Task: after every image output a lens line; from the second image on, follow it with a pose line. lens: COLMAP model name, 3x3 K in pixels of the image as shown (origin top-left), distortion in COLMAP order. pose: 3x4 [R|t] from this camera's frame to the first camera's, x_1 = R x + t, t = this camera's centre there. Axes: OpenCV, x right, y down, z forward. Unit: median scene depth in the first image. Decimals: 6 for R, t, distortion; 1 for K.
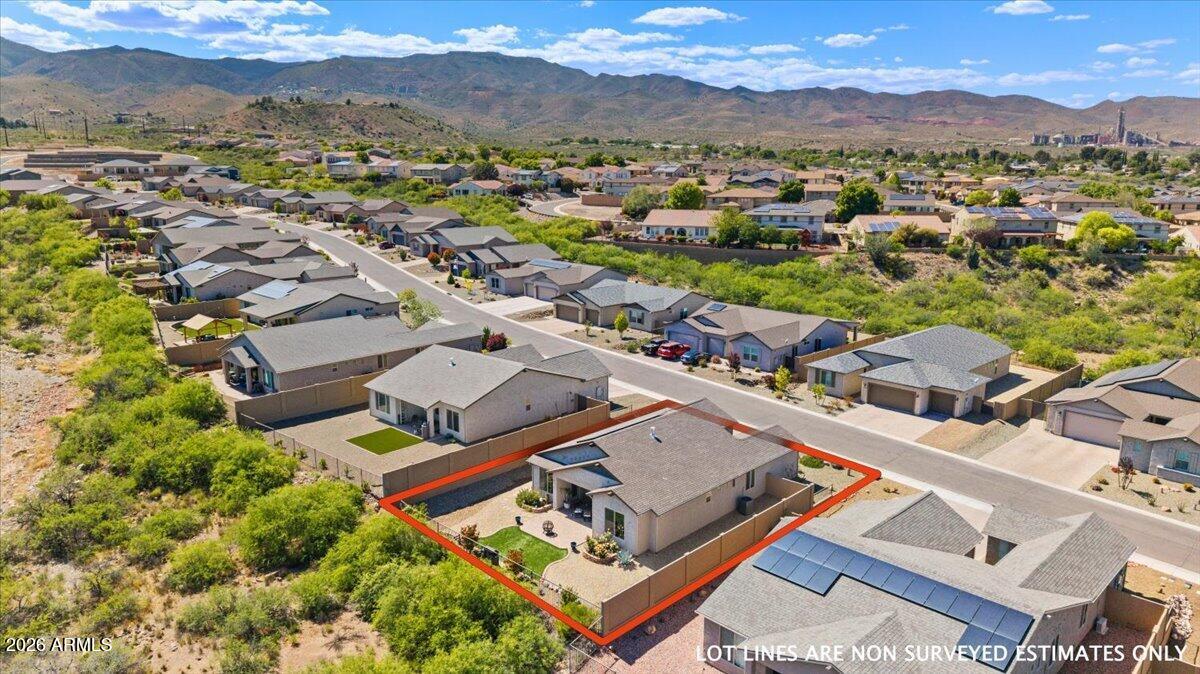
lens RADIAL K [[799.9, 0, 602.7], [0, 799.9, 333.2], [0, 0, 1]] dist [0.000479, -0.015003]
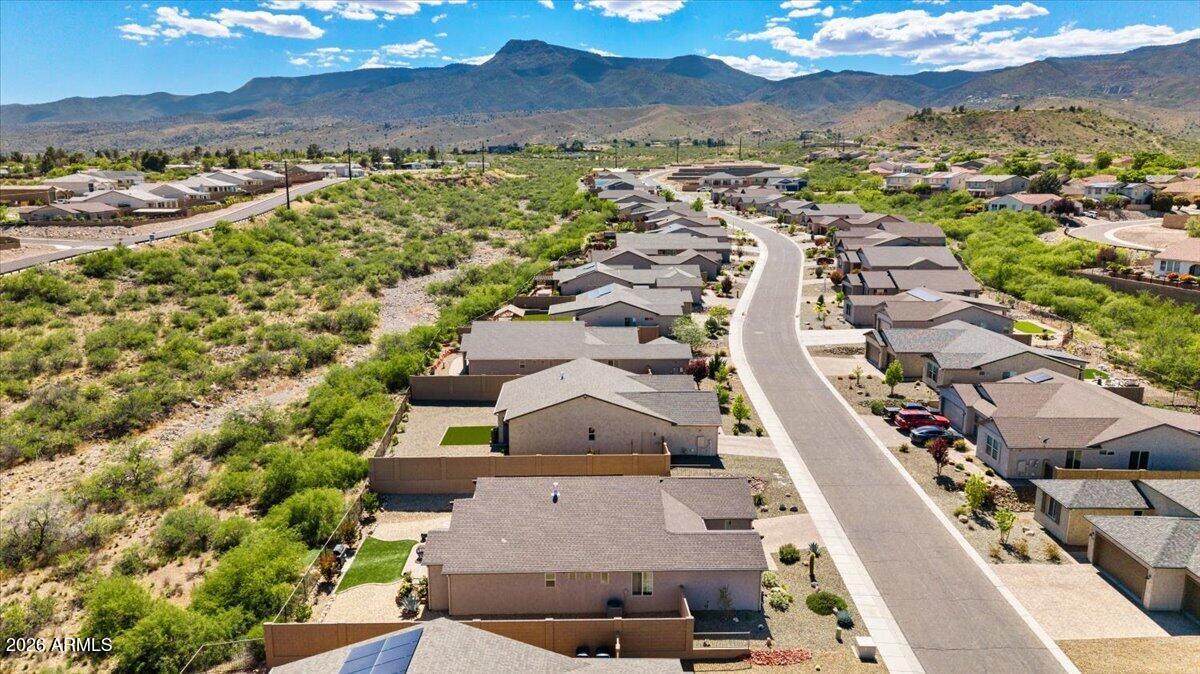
lens RADIAL K [[799.9, 0, 599.1], [0, 799.9, 341.6], [0, 0, 1]] dist [0.000479, -0.015003]
pose [[0.695575, 0.139830, -0.704715, 0.243703], [-0.142510, 0.988240, 0.055426, -0.030970], [0.704178, 0.061875, 0.707323, 0.151254]]
